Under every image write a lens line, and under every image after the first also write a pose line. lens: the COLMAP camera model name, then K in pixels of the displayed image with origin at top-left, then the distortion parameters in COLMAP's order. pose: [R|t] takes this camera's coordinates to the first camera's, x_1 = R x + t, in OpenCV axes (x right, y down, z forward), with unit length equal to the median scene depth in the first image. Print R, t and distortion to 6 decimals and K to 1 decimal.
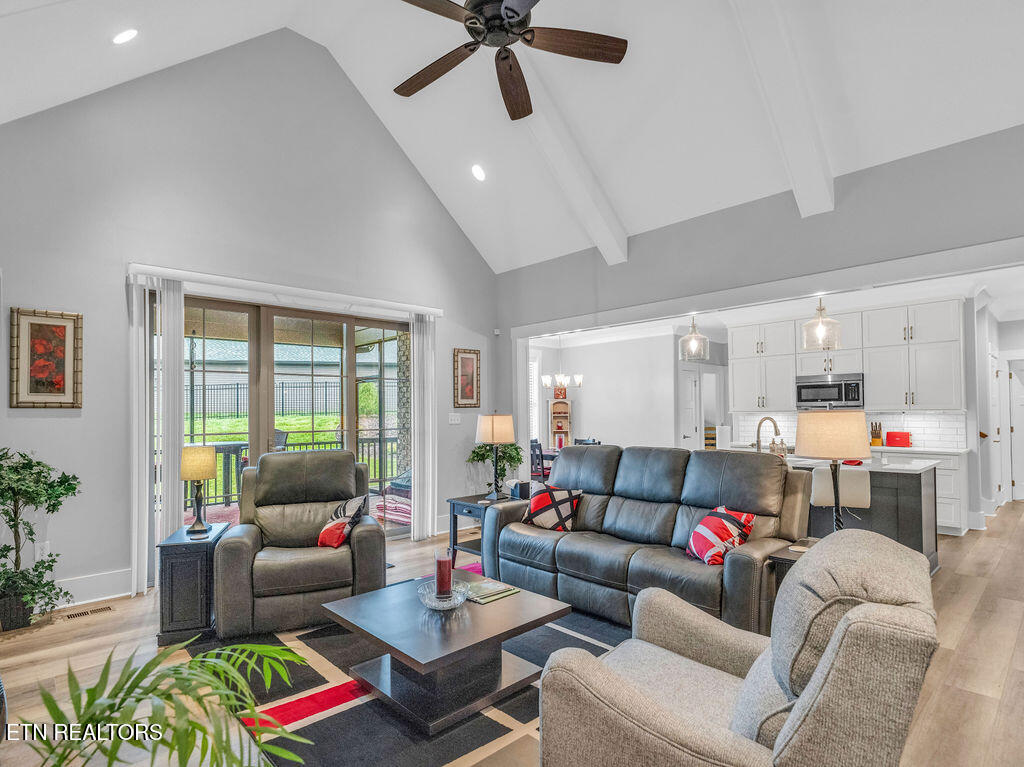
lens RADIAL K [[535.8, 0, 512.0], [0, 535.8, 383.5], [0, 0, 1]] dist [-0.004469, -0.000789]
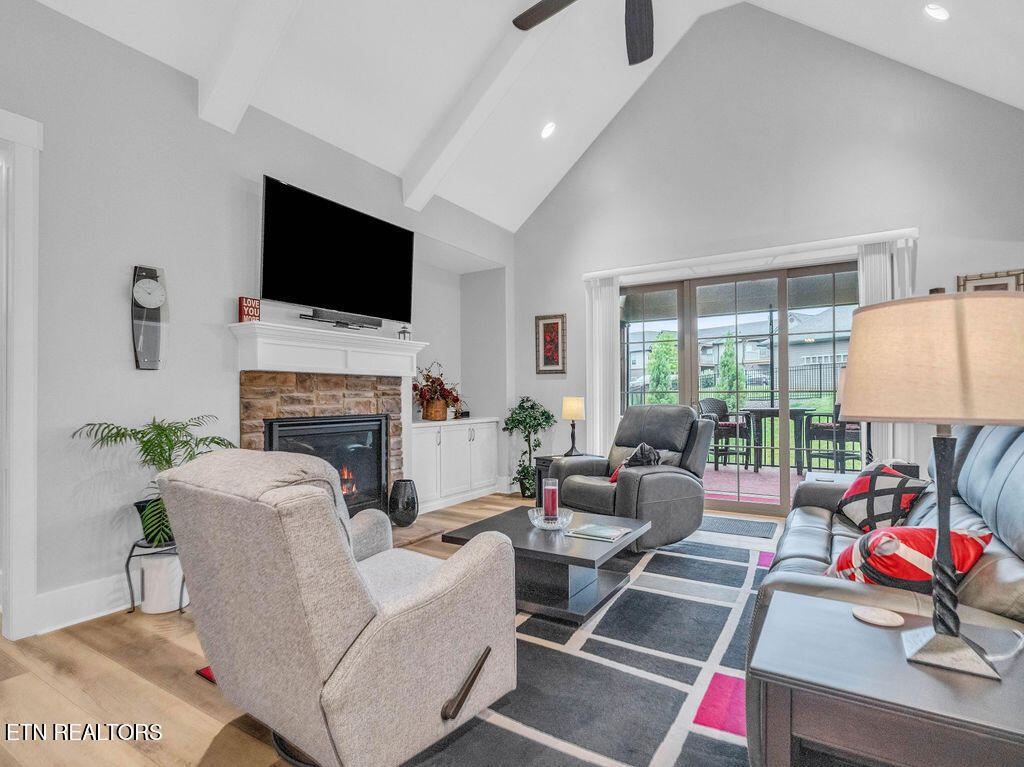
lens RADIAL K [[535.8, 0, 512.0], [0, 535.8, 383.5], [0, 0, 1]] dist [-0.004469, -0.000789]
pose [[0.255575, -0.014892, -0.966674, 0.687205], [0.055566, 0.998455, -0.000690, 0.069241], [0.965191, -0.053537, 0.256008, 0.444640]]
